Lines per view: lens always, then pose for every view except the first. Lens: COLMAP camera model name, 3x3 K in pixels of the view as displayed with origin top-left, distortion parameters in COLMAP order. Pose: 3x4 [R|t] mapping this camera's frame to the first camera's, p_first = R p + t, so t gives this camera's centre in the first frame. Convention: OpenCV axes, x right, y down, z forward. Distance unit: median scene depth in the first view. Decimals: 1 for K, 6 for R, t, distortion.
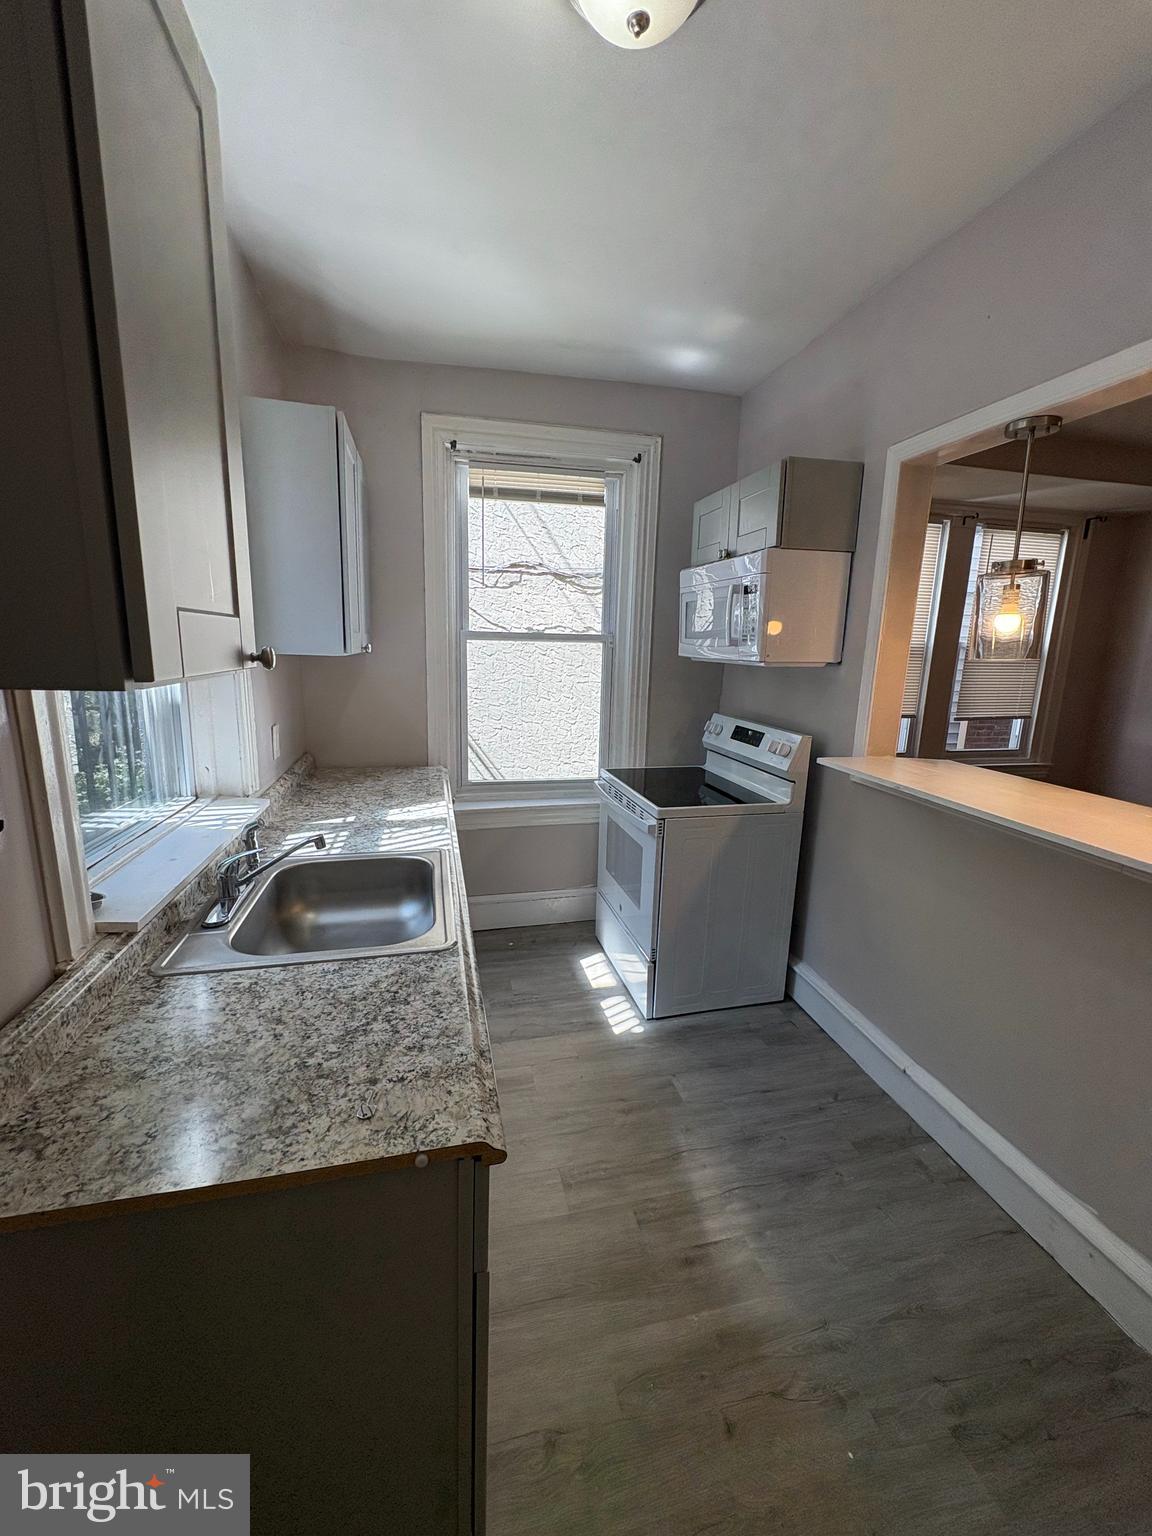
lens RADIAL K [[611.4, 0, 576.0], [0, 611.4, 768.0], [0, 0, 1]] dist [0.000821, 0.000417]
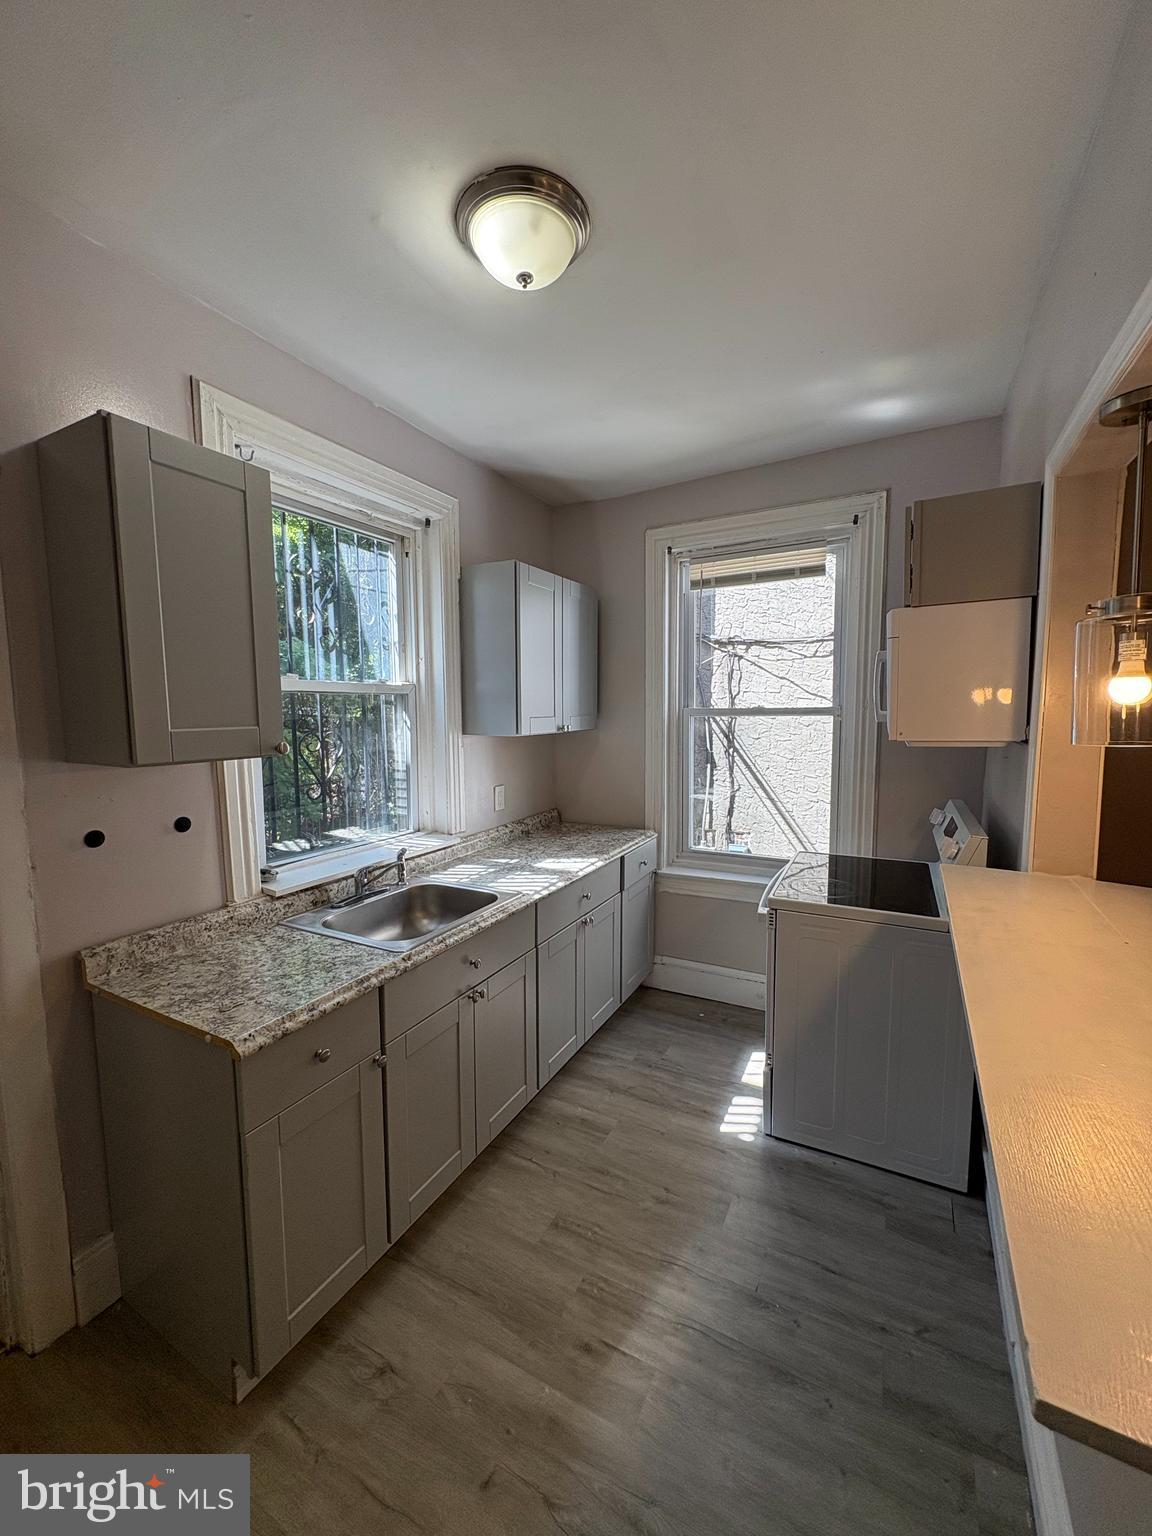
lens RADIAL K [[611.4, 0, 576.0], [0, 611.4, 768.0], [0, 0, 1]] dist [0.000821, 0.000417]
pose [[0.747229, 0.033067, -0.663744, 0.603275], [-0.102504, 0.992544, -0.065949, -0.041529], [0.656614, 0.117315, 0.745047, 0.109271]]
